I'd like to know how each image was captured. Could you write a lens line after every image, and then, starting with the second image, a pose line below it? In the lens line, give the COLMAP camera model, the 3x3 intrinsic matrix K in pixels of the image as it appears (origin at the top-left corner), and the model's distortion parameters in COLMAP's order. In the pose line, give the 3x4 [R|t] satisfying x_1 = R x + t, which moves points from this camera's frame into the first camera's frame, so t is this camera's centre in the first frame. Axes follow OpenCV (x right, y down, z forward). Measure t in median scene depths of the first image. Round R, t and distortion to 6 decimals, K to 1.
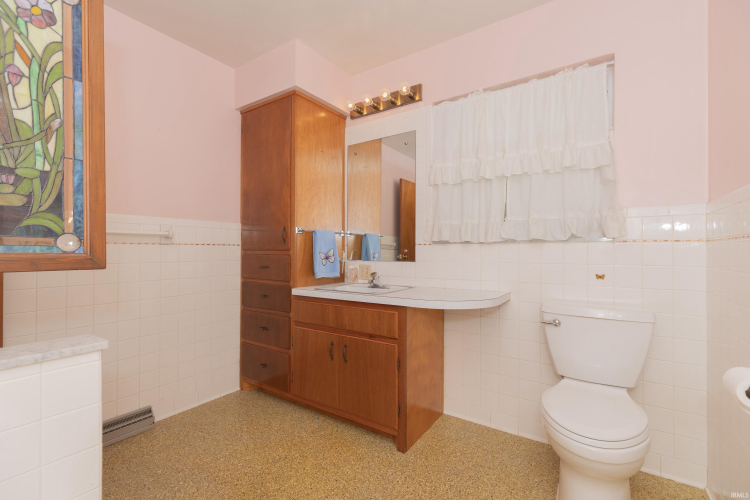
lens RADIAL K [[340.2, 0, 373.2], [0, 340.2, 251.6], [0, 0, 1]] dist [0.003527, 0.000010]
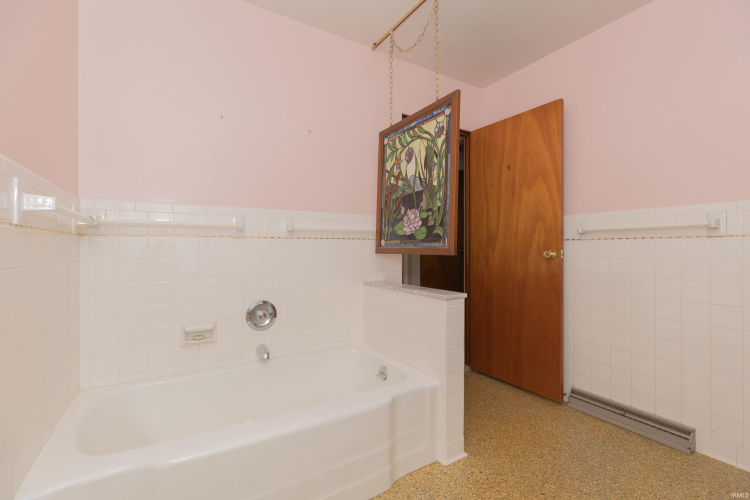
lens RADIAL K [[340.2, 0, 374.2], [0, 340.2, 248.7], [0, 0, 1]] dist [0.003527, 0.000010]
pose [[-0.422223, 0.000426, -0.906492, 1.037687], [-0.003710, 0.999991, 0.002199, 0.015672], [0.906484, 0.004292, -0.422218, 1.479105]]
